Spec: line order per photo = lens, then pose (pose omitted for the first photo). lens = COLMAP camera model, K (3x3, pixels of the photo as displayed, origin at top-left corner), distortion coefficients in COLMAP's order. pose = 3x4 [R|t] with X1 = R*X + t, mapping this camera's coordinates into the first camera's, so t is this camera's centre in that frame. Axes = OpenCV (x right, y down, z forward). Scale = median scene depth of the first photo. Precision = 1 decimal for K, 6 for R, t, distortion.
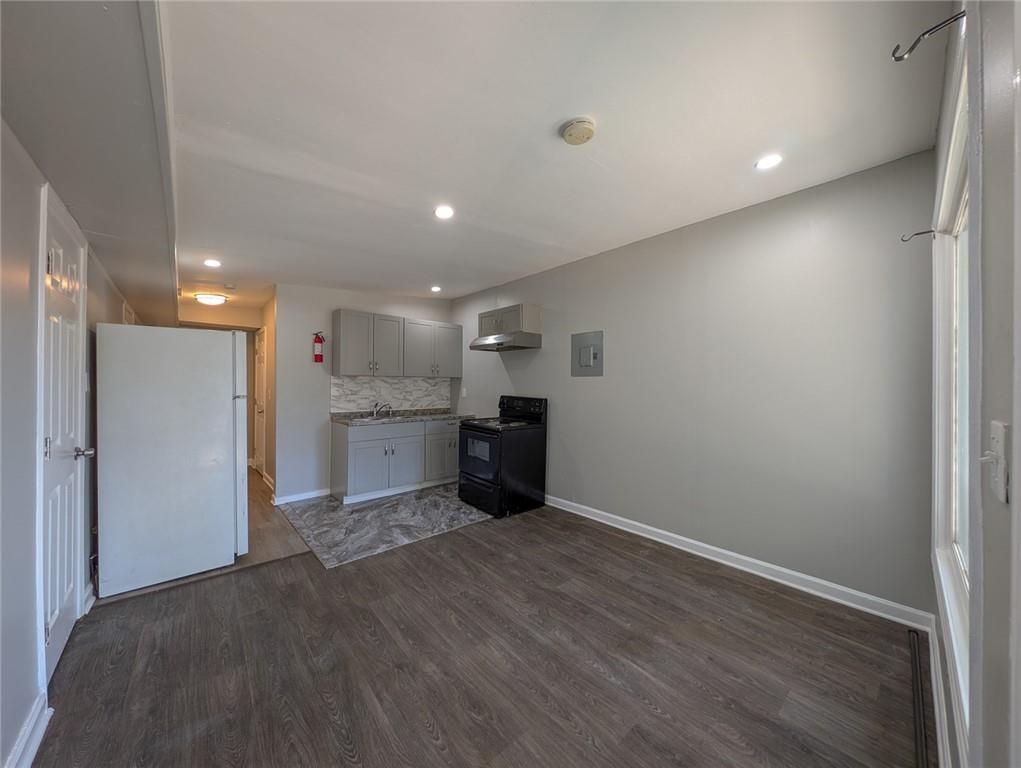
lens RADIAL K [[362.8, 0, 508.2], [0, 362.8, 385.8], [0, 0, 1]] dist [0.002851, -0.000377]
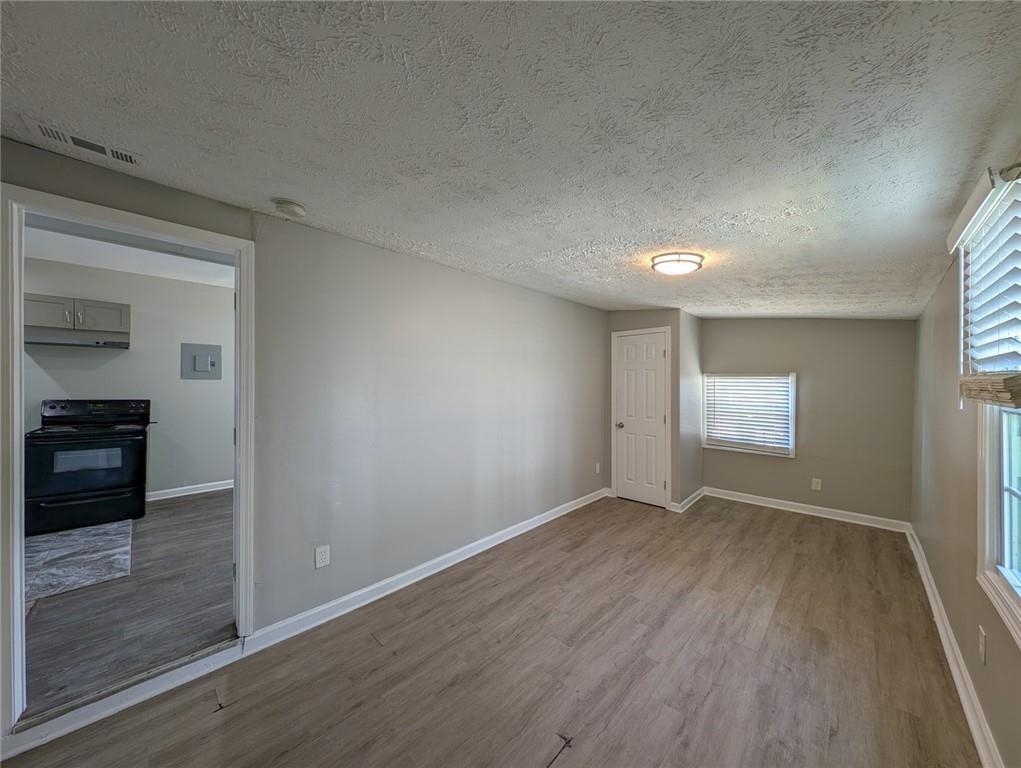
lens RADIAL K [[362.8, 0, 508.2], [0, 362.8, 385.8], [0, 0, 1]] dist [0.002851, -0.000377]
pose [[-0.062190, -0.002516, 0.998061, -1.350864], [0.011937, 0.999923, 0.003265, 0.005512], [-0.997993, 0.012117, -0.062155, 0.038611]]
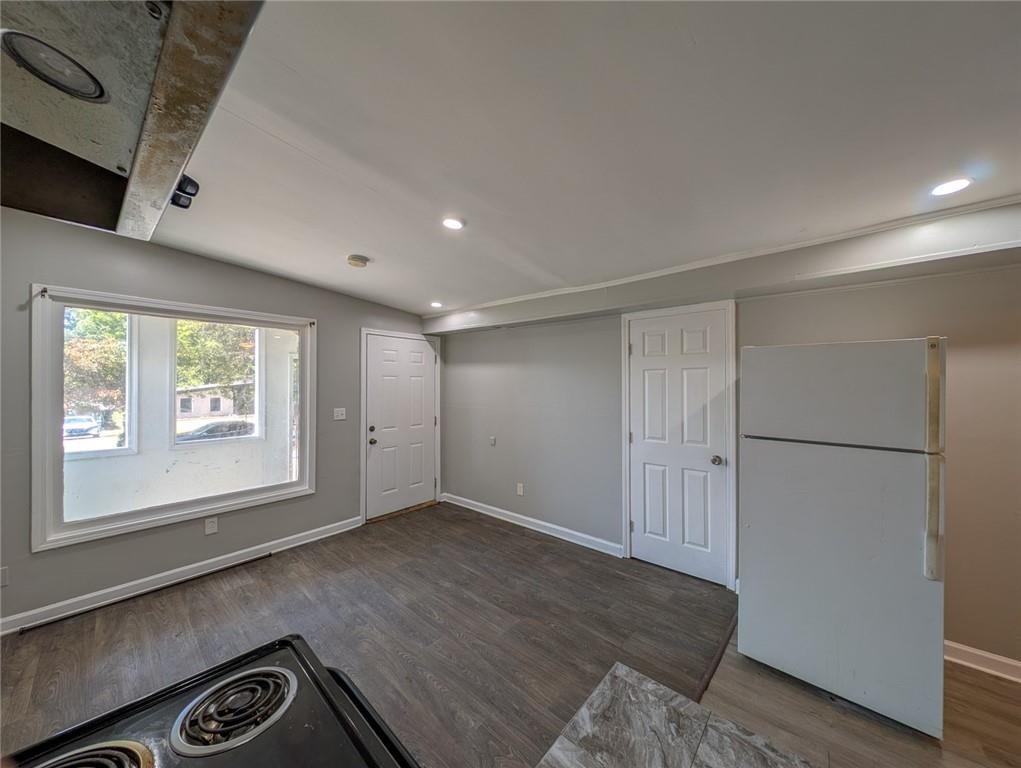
lens RADIAL K [[369.6, 0, 500.4], [0, 369.6, 386.9], [0, 0, 1]] dist [0.001846, 0.000000]
pose [[-0.994204, -0.001277, -0.107505, -0.158123], [-0.001884, 0.999983, 0.005553, -0.057356], [0.107496, 0.005723, -0.994189, 1.520620]]
